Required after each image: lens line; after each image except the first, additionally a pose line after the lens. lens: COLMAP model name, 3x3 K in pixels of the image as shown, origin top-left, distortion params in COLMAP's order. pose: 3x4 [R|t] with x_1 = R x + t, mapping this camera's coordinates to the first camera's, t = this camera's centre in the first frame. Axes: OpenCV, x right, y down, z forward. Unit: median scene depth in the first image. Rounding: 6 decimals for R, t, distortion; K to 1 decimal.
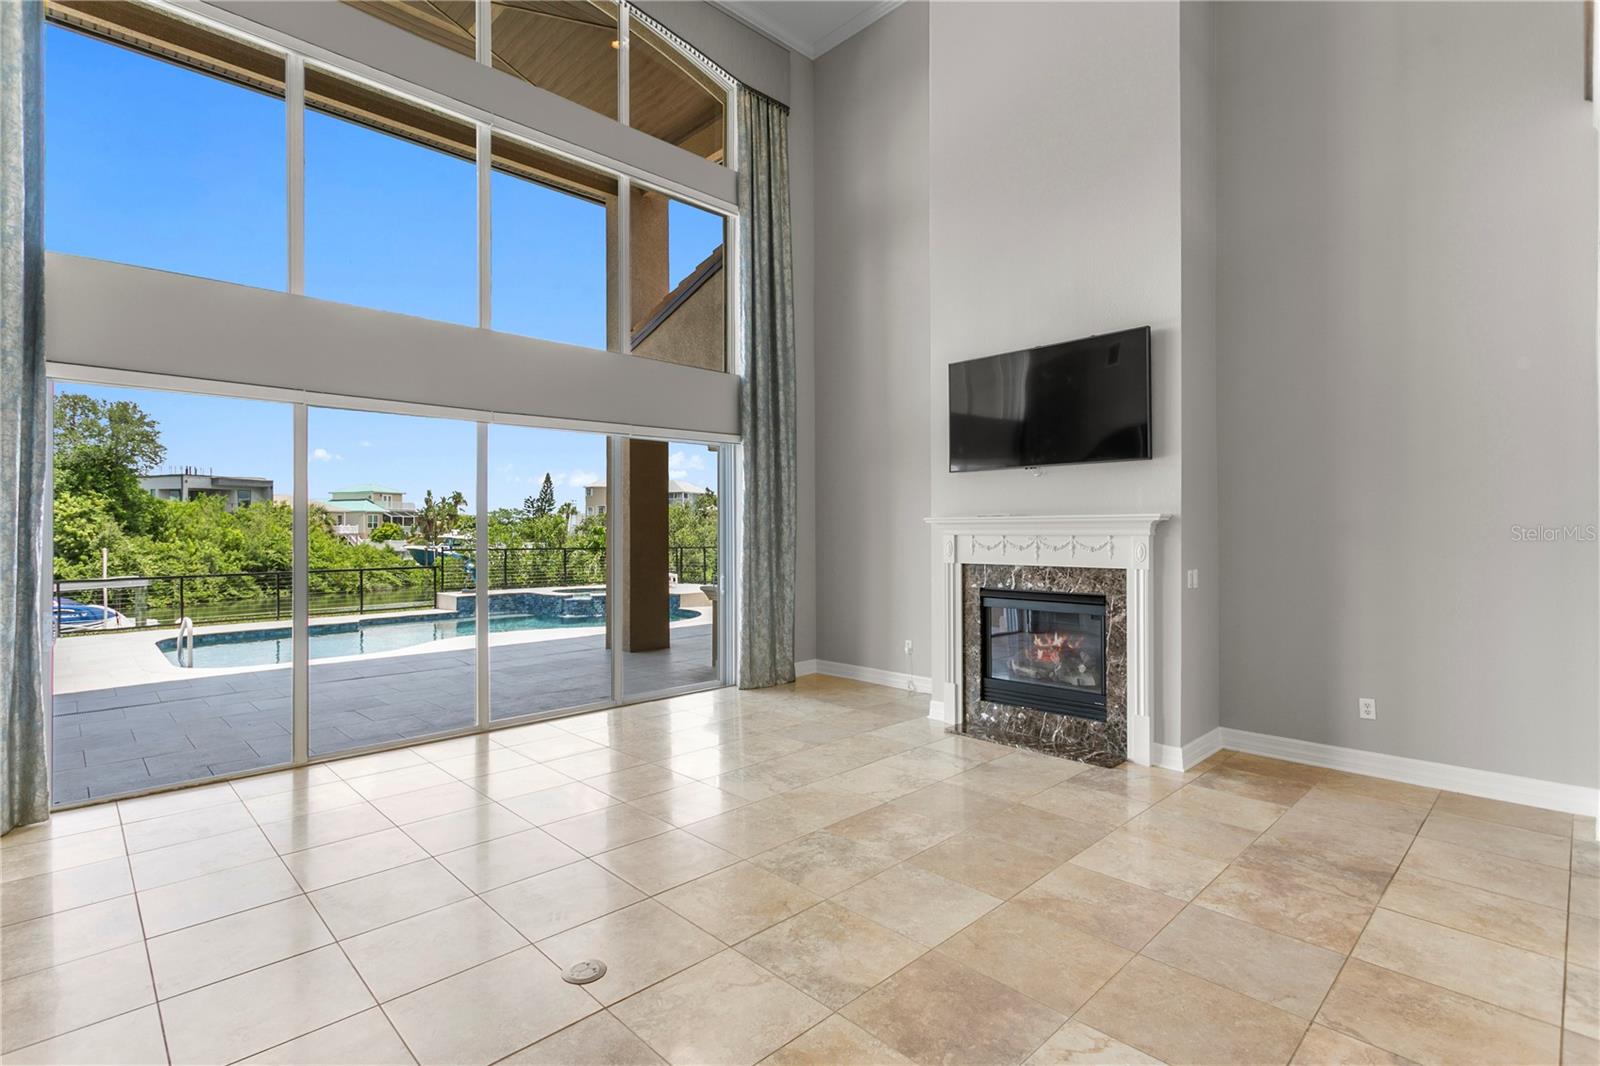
lens RADIAL K [[760.3, 0, 771.2], [0, 760.3, 547.2], [0, 0, 1]] dist [0.000033, 0.004899]
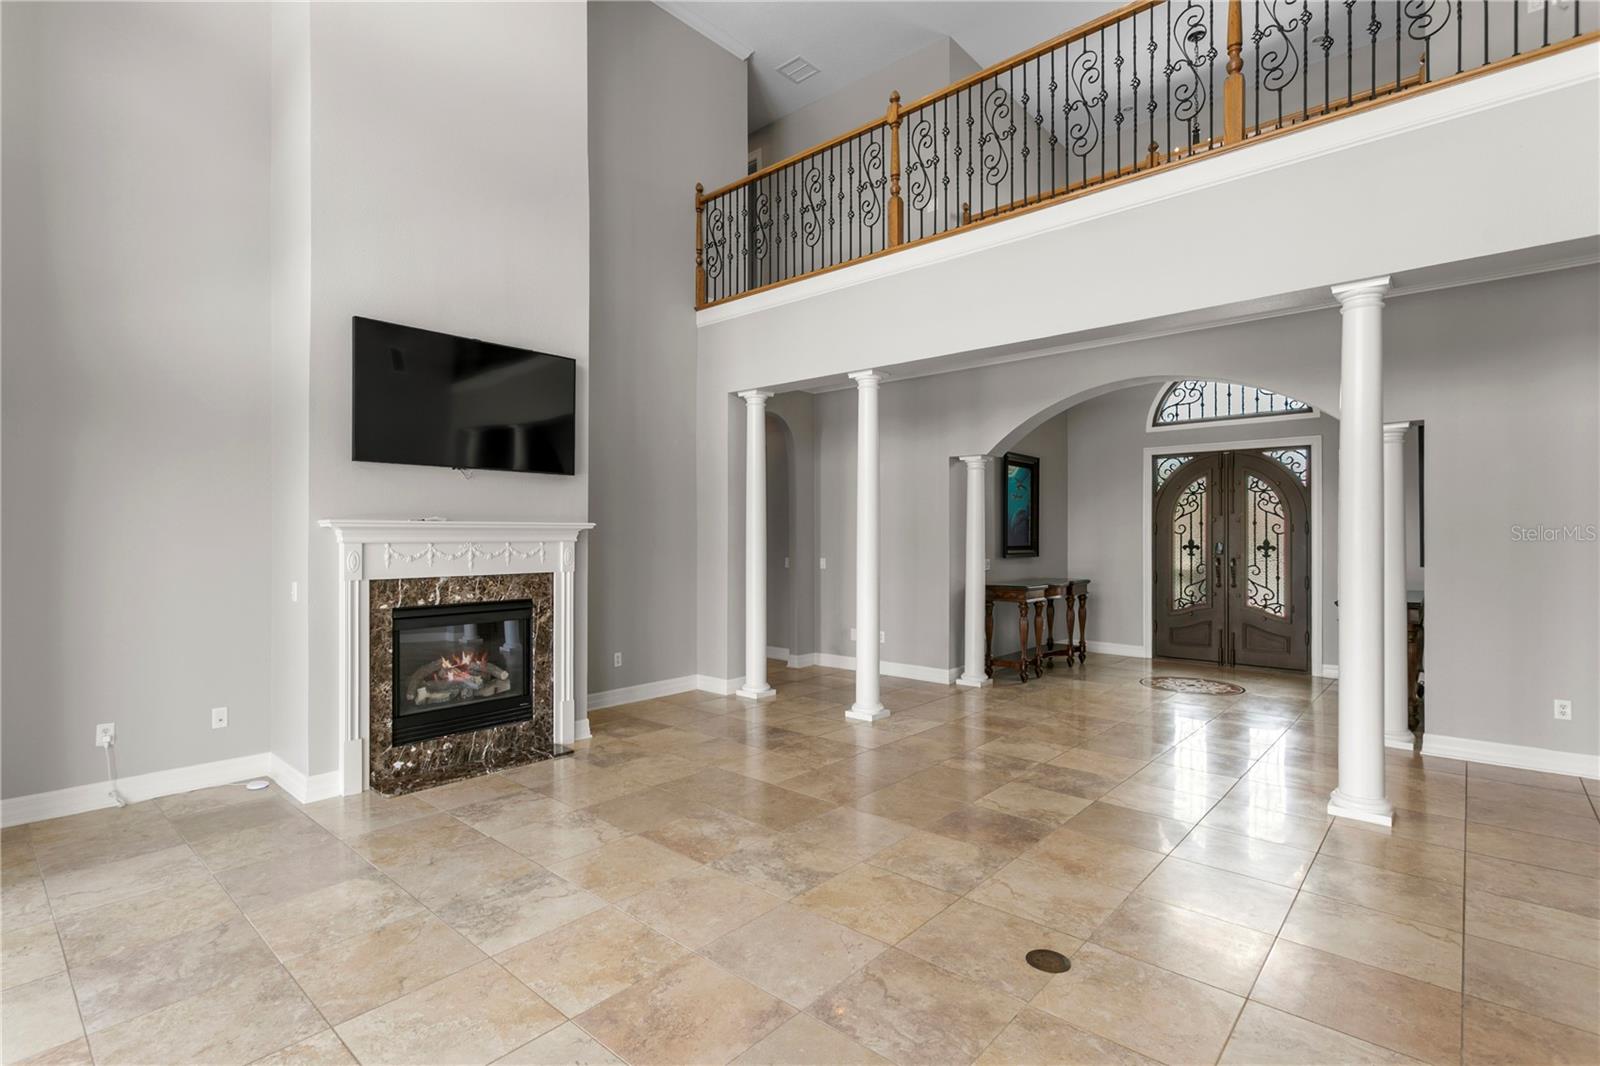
lens RADIAL K [[760.3, 0, 782.2], [0, 760.3, 554.6], [0, 0, 1]] dist [0.000033, 0.004899]
pose [[-0.088092, -0.020188, 0.995908, -0.561365], [0.023446, 0.999476, 0.022334, -0.011882], [-0.995836, 0.025317, -0.087572, 0.654196]]
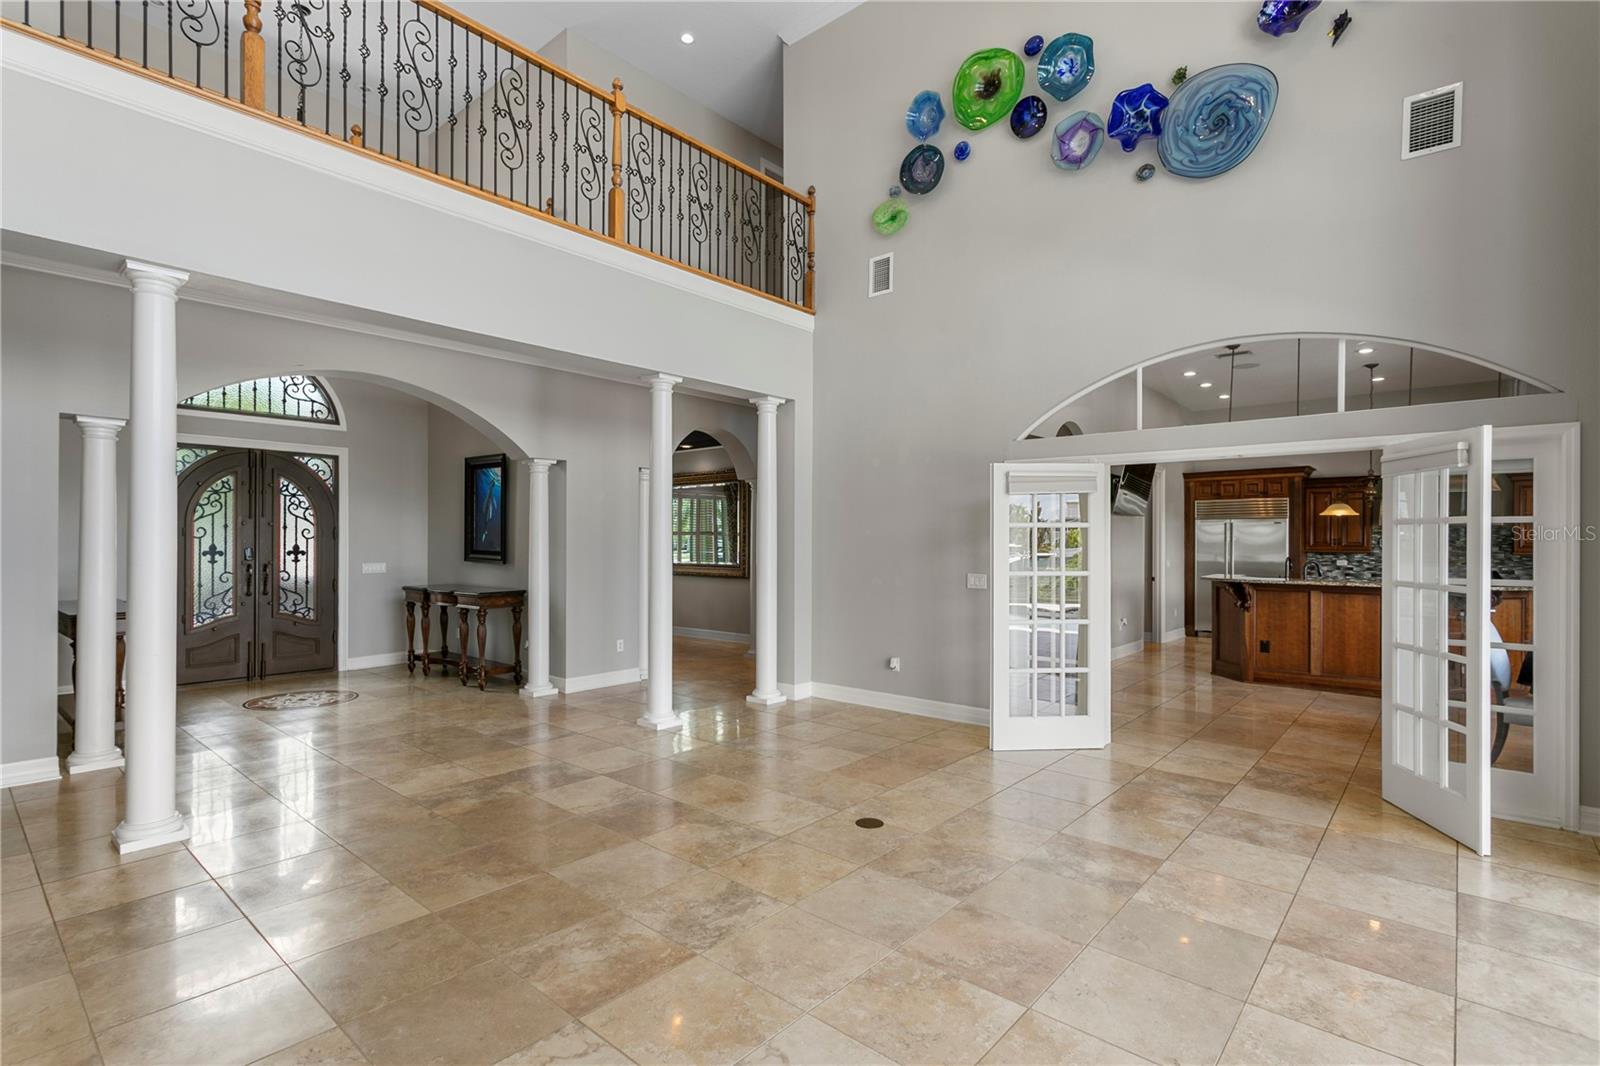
lens RADIAL K [[760.3, 0, 781.0], [0, 760.3, 537.3], [0, 0, 1]] dist [0.000033, 0.004899]
pose [[-0.995586, 0.000940, -0.093850, 0.037325], [-0.000768, 0.999835, 0.018164, -0.026955], [0.093852, 0.018156, -0.995421, 1.151965]]
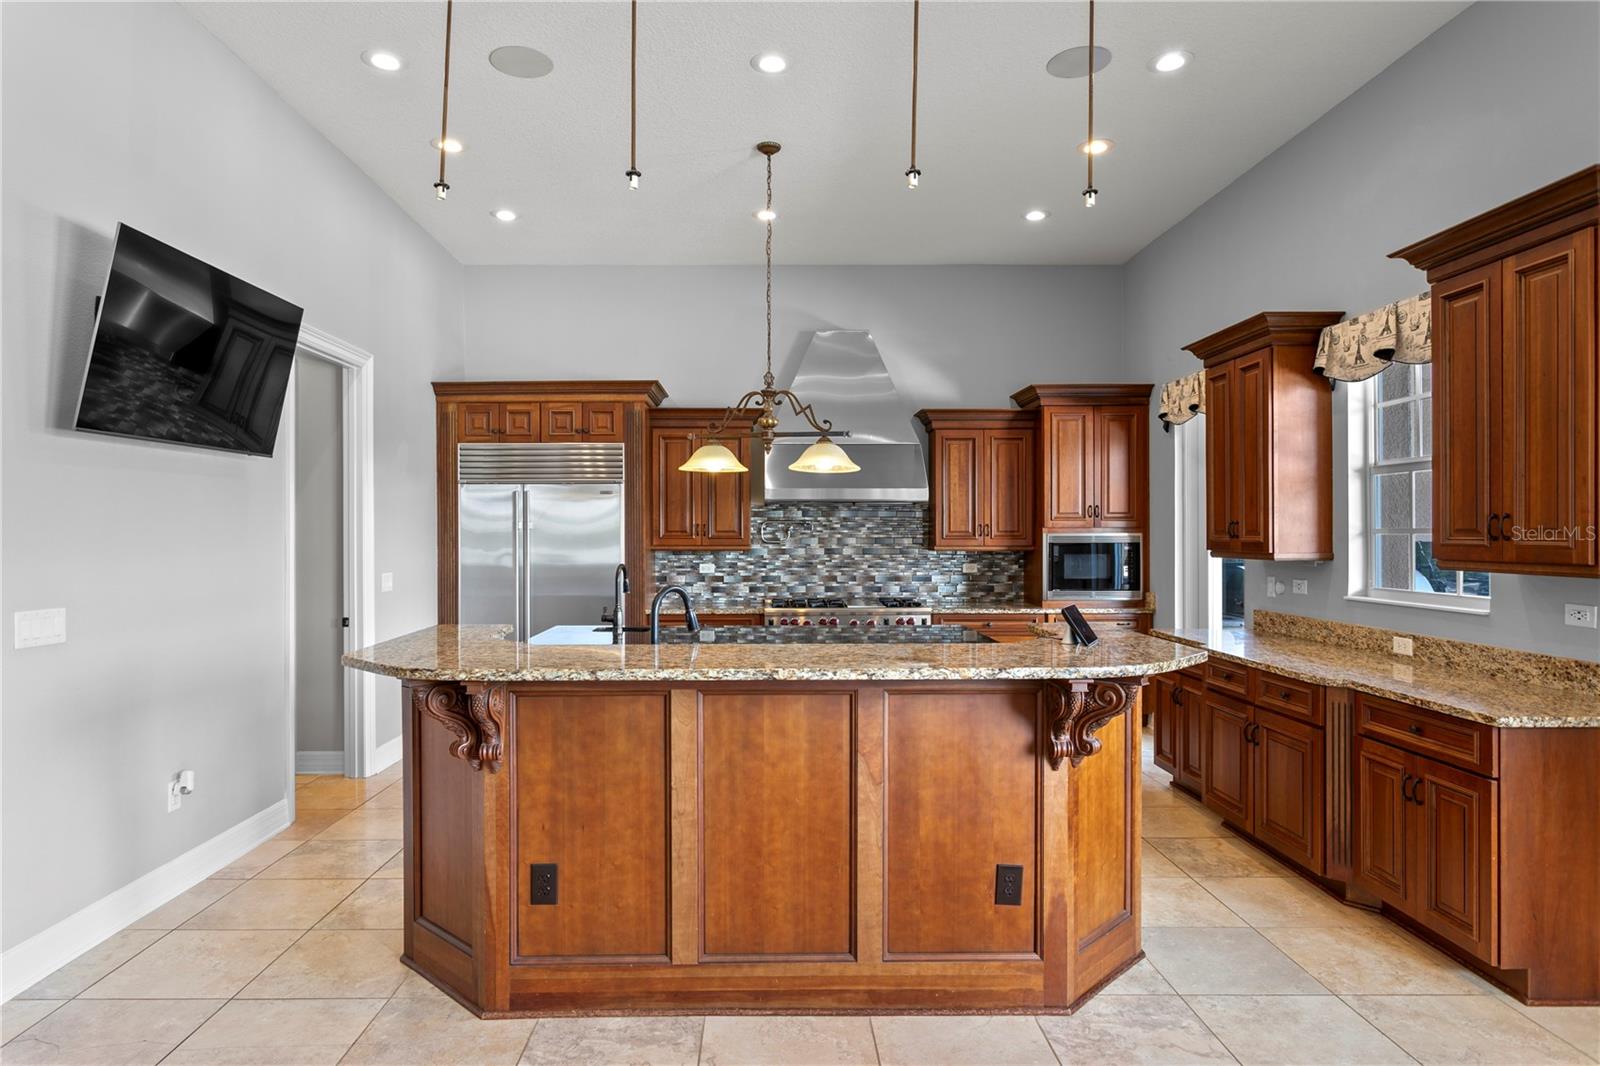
lens RADIAL K [[930.9, 0, 772.6], [0, 930.9, 535.4], [0, 0, 1]] dist [0.002586, 0.001244]
pose [[-0.675264, 0.007256, -0.737541, -0.683178], [-0.012789, 0.999686, 0.021545, -0.002786], [0.737466, 0.023981, -0.674959, 0.285518]]
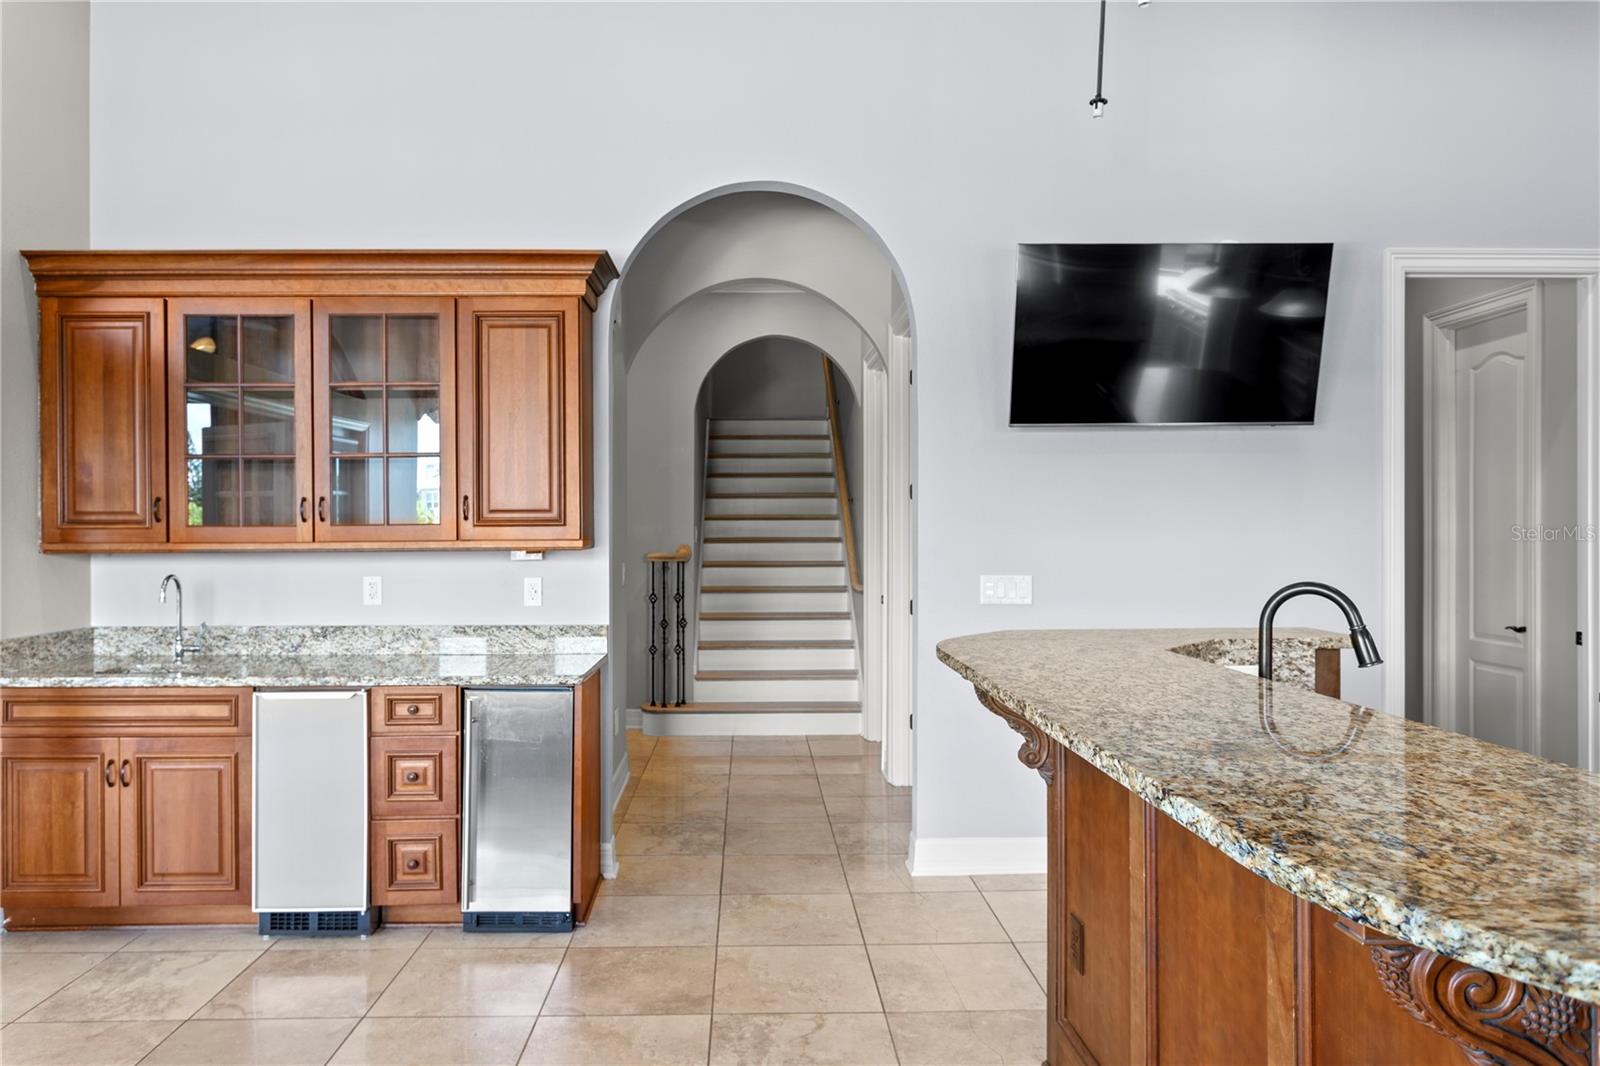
lens RADIAL K [[1052.4, 0, 775.8], [0, 1052.4, 533.6], [0, 0, 1]] dist [0.004181, 0.001004]
pose [[-0.748325, 0.001513, 0.663331, -1.179628], [0.018913, 0.999640, 0.019056, 0.011327], [-0.663063, 0.026806, -0.748083, 0.276103]]
